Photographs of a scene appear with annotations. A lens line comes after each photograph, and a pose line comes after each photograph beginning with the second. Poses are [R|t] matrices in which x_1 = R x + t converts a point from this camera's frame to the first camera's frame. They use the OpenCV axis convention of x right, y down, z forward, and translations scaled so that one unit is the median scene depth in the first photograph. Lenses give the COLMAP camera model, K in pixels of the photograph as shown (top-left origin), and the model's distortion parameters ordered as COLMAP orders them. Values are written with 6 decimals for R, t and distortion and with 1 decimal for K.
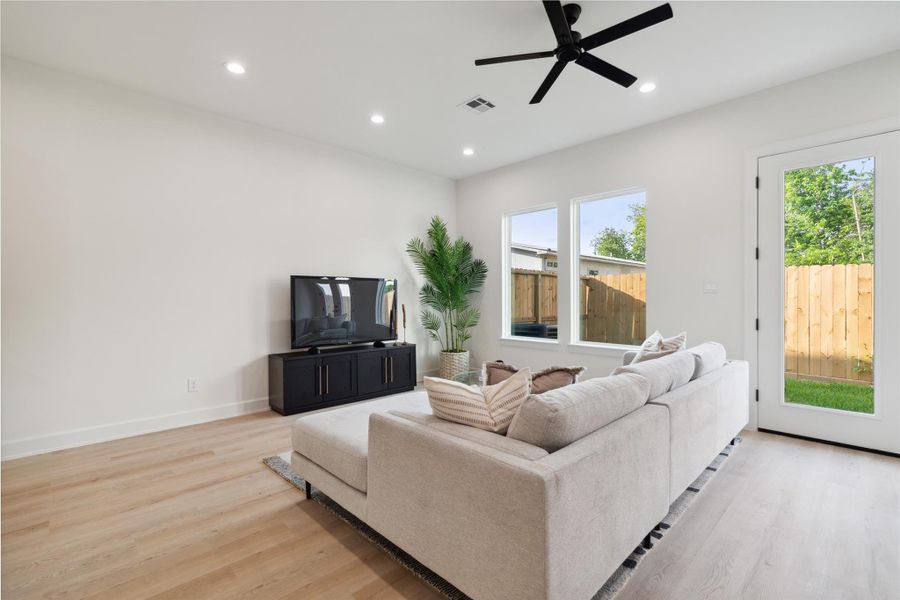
lens RADIAL K [[403.5, 0, 453.6], [0, 403.5, 299.3], [0, 0, 1]] dist [-0.000782, -0.000051]
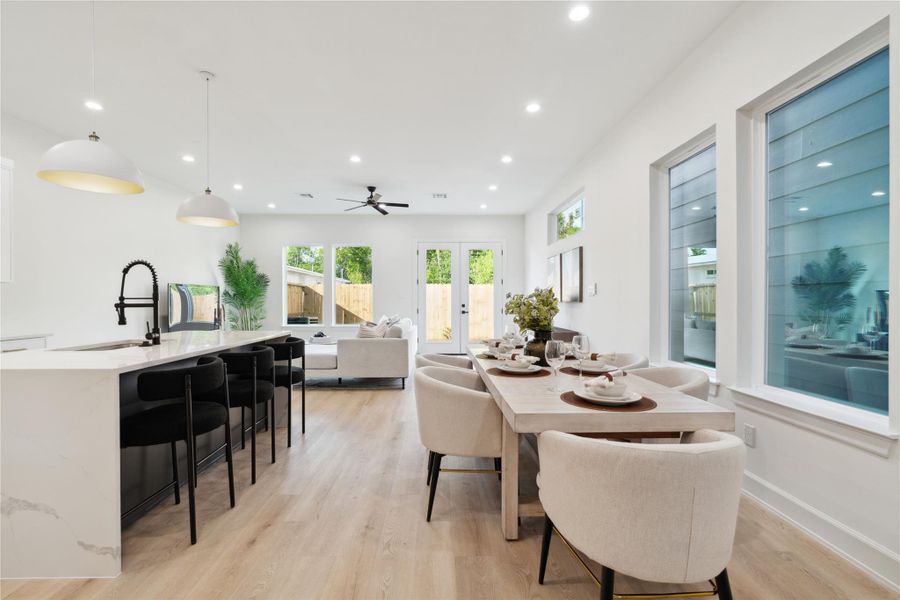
lens RADIAL K [[410.1, 0, 447.4], [0, 410.1, 300.6], [0, 0, 1]] dist [-0.001192, -0.000242]
pose [[0.680319, 0.001279, 0.732915, -0.587382], [0.000979, 0.999996, -0.002654, 0.003925], [-0.732916, 0.002523, 0.680315, -0.508038]]
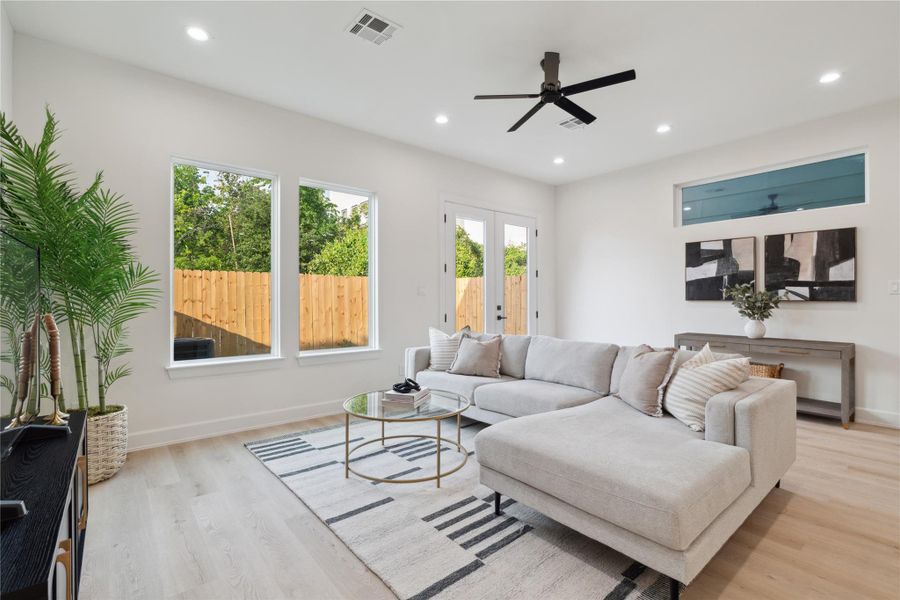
lens RADIAL K [[410.1, 0, 447.4], [0, 410.1, 300.6], [0, 0, 1]] dist [-0.001192, -0.000242]
pose [[0.073544, 0.000118, 0.997292, -0.436196], [0.002150, 0.999998, -0.000277, 0.000566], [-0.997290, 0.002165, 0.073543, 0.555314]]
